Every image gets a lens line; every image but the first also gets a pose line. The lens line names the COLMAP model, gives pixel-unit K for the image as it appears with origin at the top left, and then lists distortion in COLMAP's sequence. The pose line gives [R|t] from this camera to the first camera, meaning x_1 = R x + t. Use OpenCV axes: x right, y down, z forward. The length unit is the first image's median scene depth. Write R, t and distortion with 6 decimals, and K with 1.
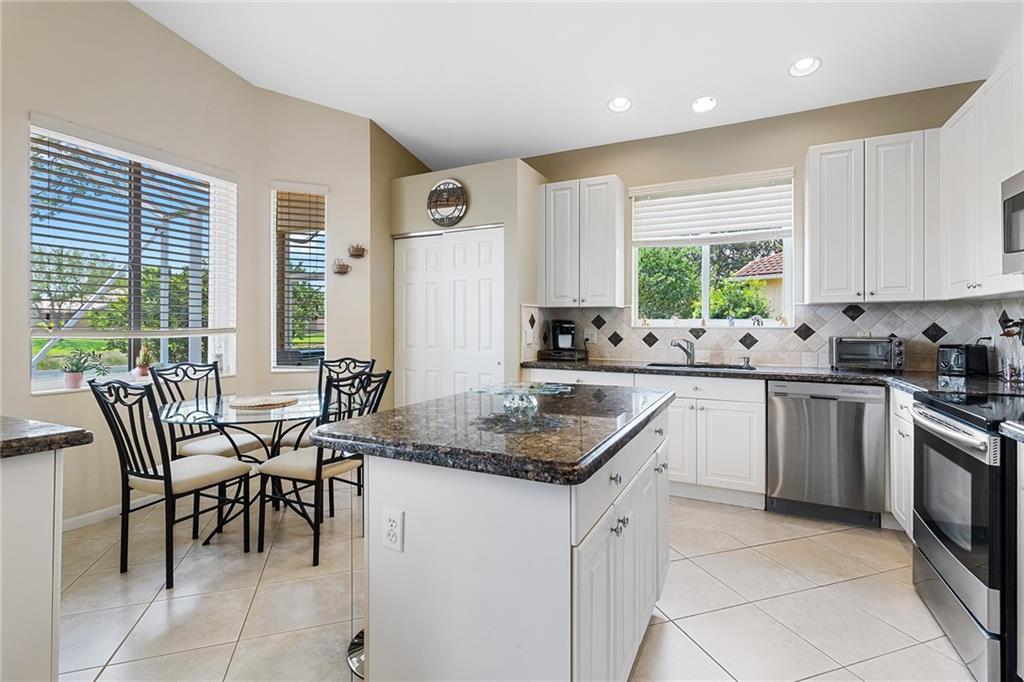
lens RADIAL K [[472.1, 0, 501.0], [0, 472.1, 326.0], [0, 0, 1]] dist [0.001220, 0.000139]
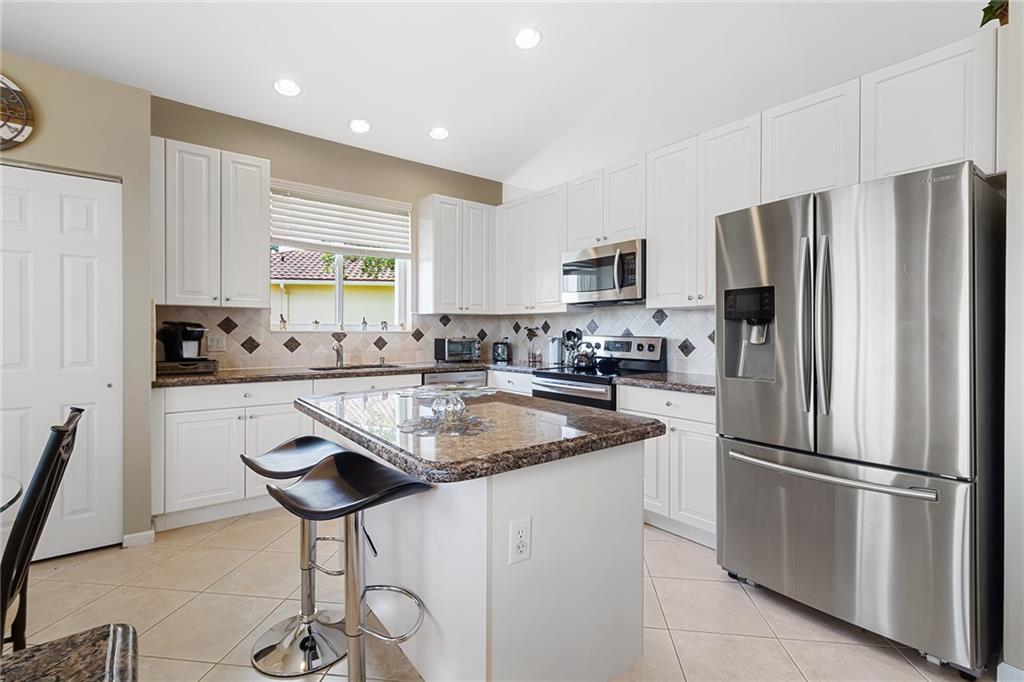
lens RADIAL K [[472.1, 0, 514.9], [0, 472.1, 331.9], [0, 0, 1]] dist [0.001220, 0.000139]
pose [[0.420772, -0.001180, 0.907166, -0.391925], [-0.002234, 0.999995, 0.002337, 0.000264], [-0.907164, -0.003010, 0.420767, 0.213273]]
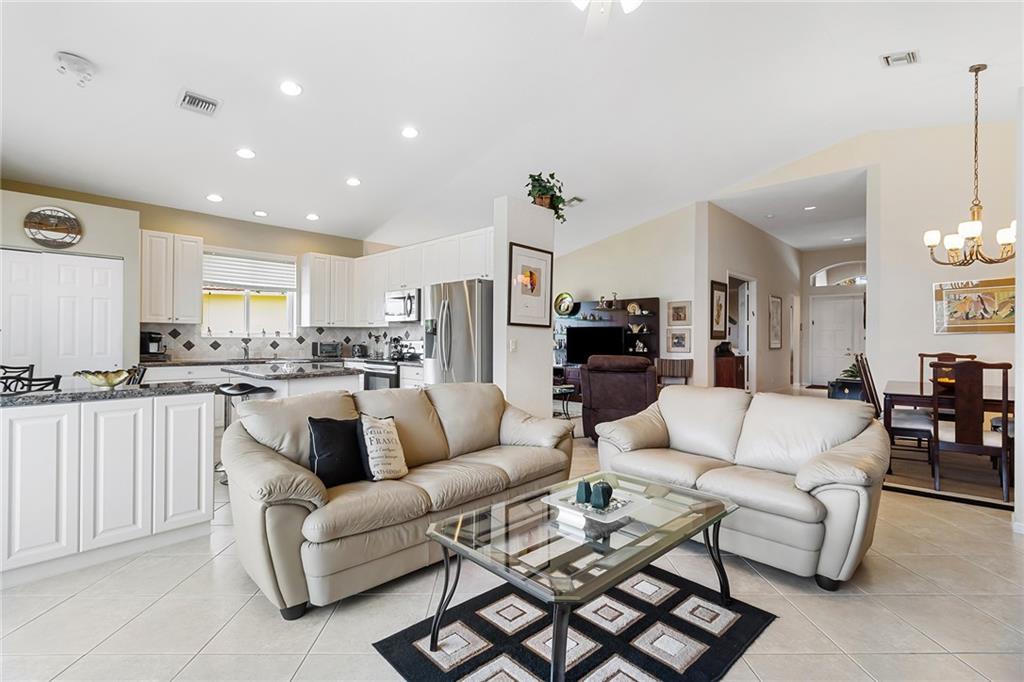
lens RADIAL K [[472.1, 0, 513.5], [0, 472.1, 333.4], [0, 0, 1]] dist [0.001220, 0.000139]
pose [[0.289301, 0.010321, 0.957182, -0.981237], [-0.005188, 0.999944, -0.009214, -0.001612], [-0.957224, -0.002301, 0.289339, -0.432864]]
